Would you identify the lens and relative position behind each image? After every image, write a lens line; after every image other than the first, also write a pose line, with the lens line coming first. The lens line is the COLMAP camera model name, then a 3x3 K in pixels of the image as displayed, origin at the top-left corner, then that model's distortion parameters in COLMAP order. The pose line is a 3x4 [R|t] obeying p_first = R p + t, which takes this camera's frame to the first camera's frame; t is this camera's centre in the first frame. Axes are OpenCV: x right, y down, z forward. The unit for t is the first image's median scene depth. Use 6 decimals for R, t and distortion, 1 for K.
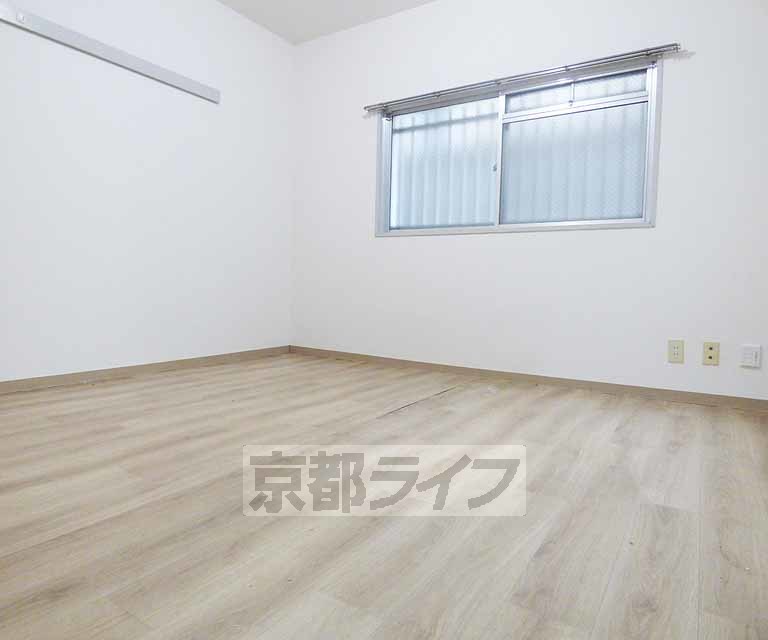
lens RADIAL K [[523.9, 0, 368.8], [0, 523.9, 302.9], [0, 0, 1]] dist [0.008949, 0.001161]
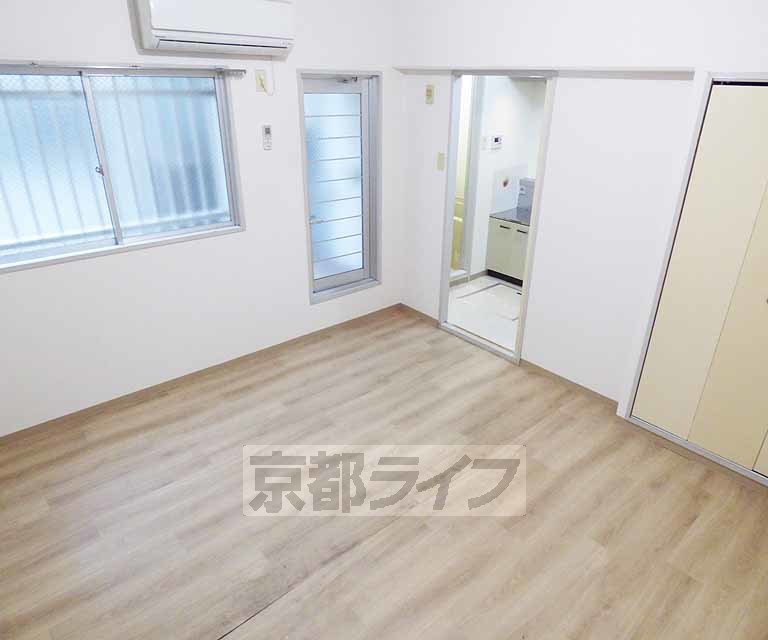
lens RADIAL K [[523.9, 0, 405.5], [0, 523.9, 320.8], [0, 0, 1]] dist [-0.004874, -0.004833]
pose [[-0.967477, -0.145109, 0.207198, -0.157406], [-0.035812, 0.889423, 0.455679, -0.447419], [-0.250410, 0.433439, -0.865694, 1.241360]]
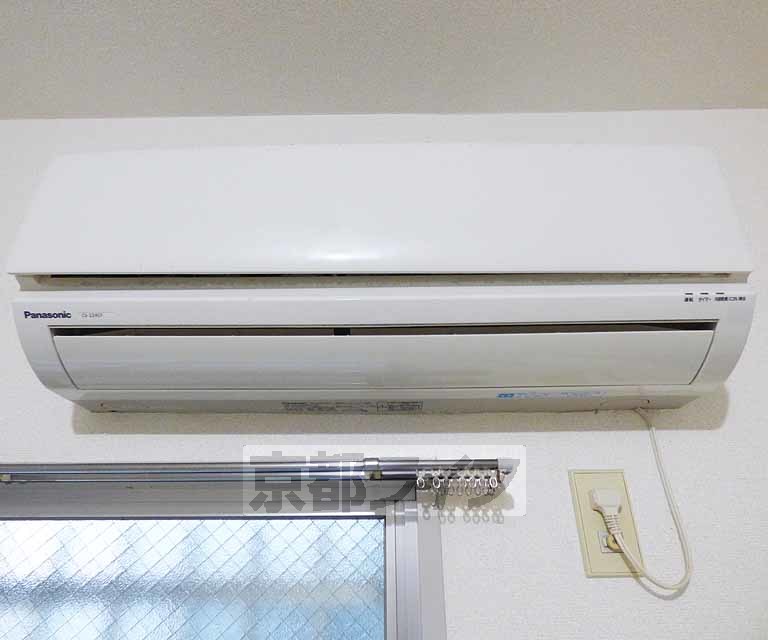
lens RADIAL K [[529.2, 0, 383.1], [0, 529.2, 308.8], [0, 0, 1]] dist [0.021606, 0.000350]
pose [[-0.543362, 0.359508, 0.758625, 0.239468], [0.023509, 0.909826, -0.414323, -0.382032], [-0.839169, -0.207293, -0.502817, 0.447481]]
